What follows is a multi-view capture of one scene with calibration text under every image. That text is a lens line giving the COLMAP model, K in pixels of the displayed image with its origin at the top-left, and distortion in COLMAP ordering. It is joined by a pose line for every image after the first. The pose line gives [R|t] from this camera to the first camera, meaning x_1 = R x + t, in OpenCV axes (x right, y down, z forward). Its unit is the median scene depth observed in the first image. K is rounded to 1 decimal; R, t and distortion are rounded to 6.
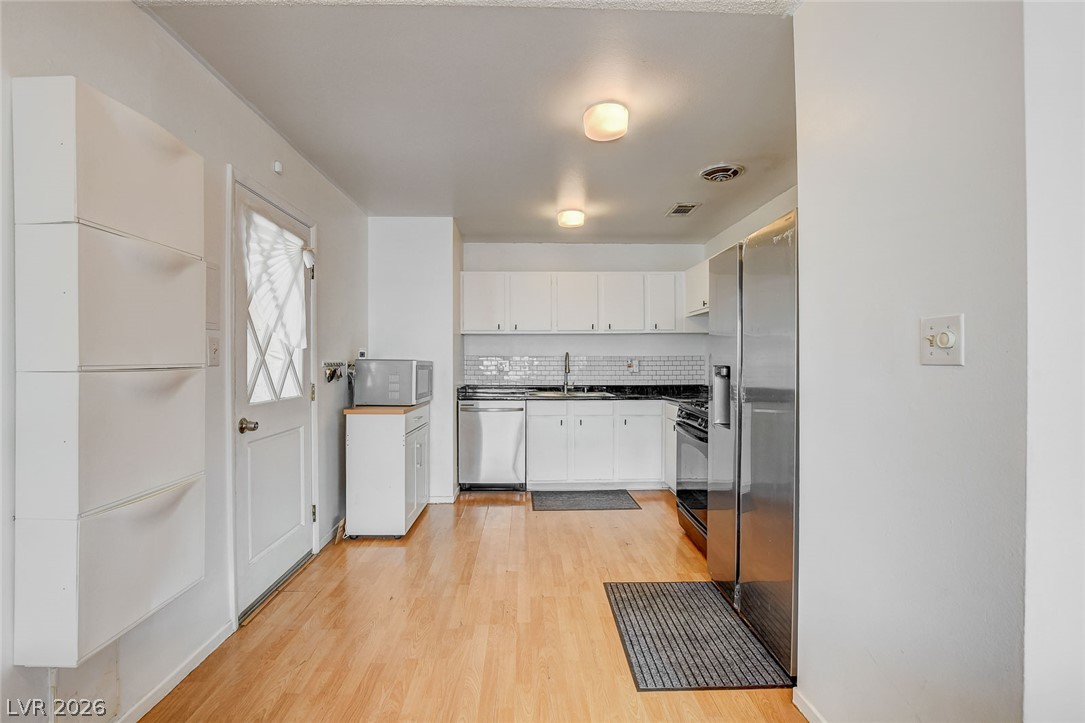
lens RADIAL K [[494.0, 0, 546.6], [0, 494.0, 362.2], [0, 0, 1]] dist [-0.031230, -0.000762]
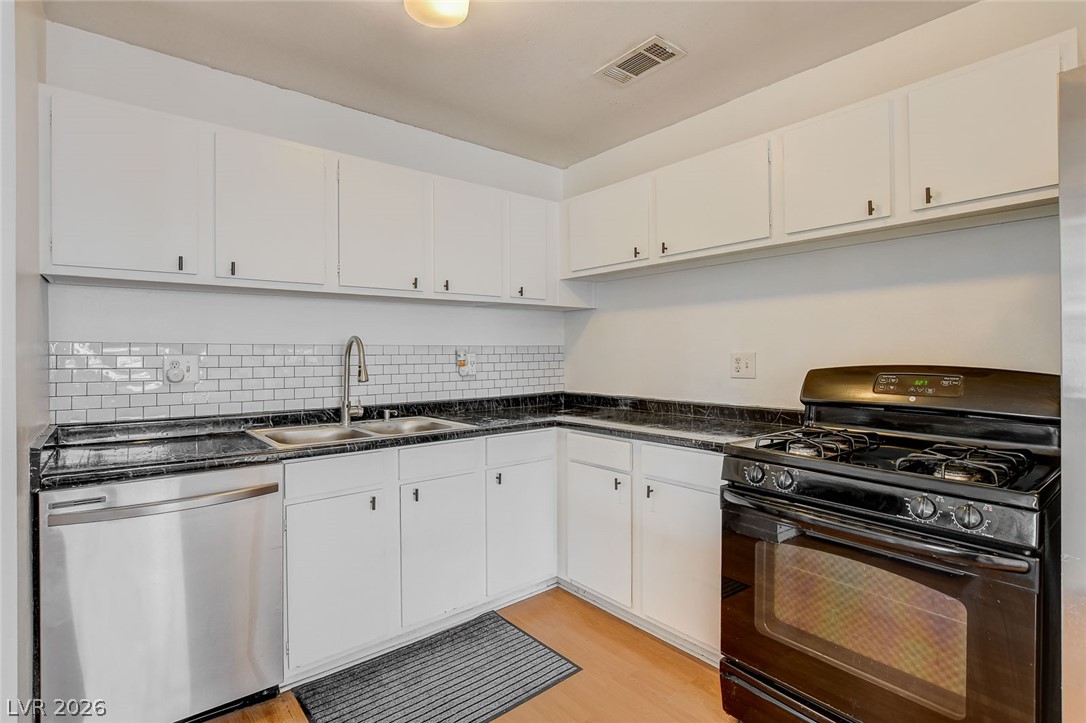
lens RADIAL K [[520.1, 0, 545.7], [0, 520.1, 353.6], [0, 0, 1]] dist [-0.019709, -0.001149]
pose [[0.793950, -0.004127, 0.607970, -0.123370], [0.006126, 0.999981, -0.001212, -0.002695], [-0.607953, 0.004687, 0.793959, 0.575899]]
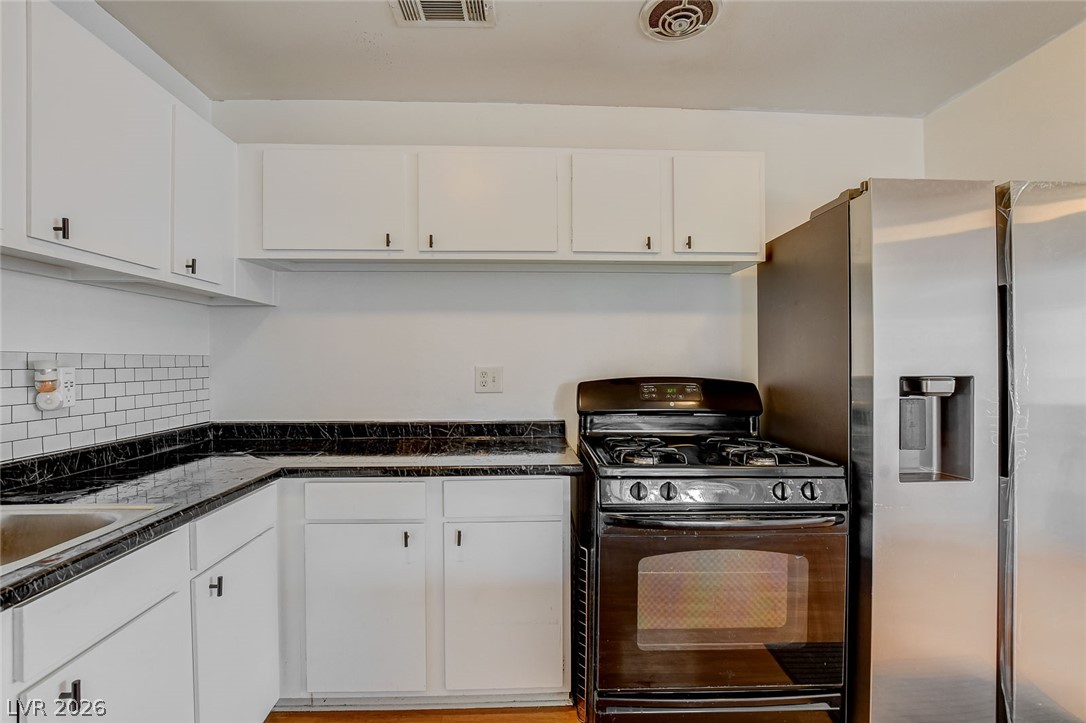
lens RADIAL K [[474.8, 0, 536.5], [0, 474.8, 365.4], [0, 0, 1]] dist [-0.020672, 0.001603]
pose [[0.002888, -0.001134, 0.999995, -0.110961], [0.003829, 0.999992, 0.001123, -0.004548], [-0.999988, 0.003825, 0.002893, 0.845047]]
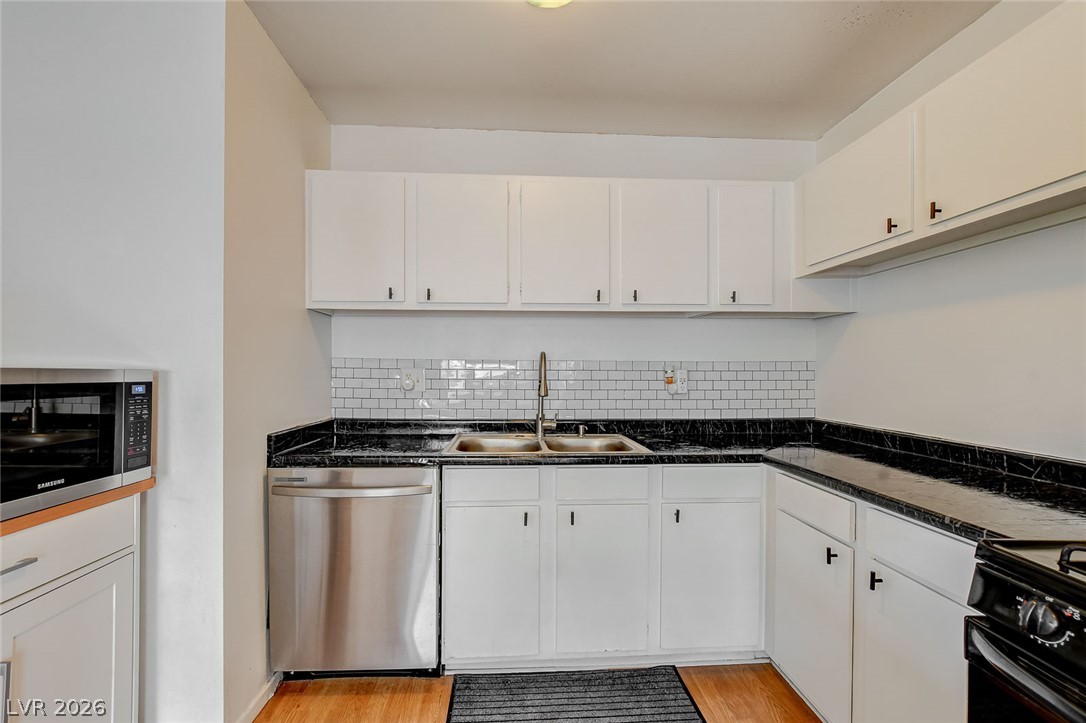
lens RADIAL K [[474.8, 0, 537.1], [0, 474.8, 371.0], [0, 0, 1]] dist [-0.020672, 0.001603]
pose [[0.999936, 0.004965, 0.010134, 0.035433], [-0.004986, 0.999985, 0.002116, -0.003108], [-0.010123, -0.002166, 0.999946, 0.615969]]
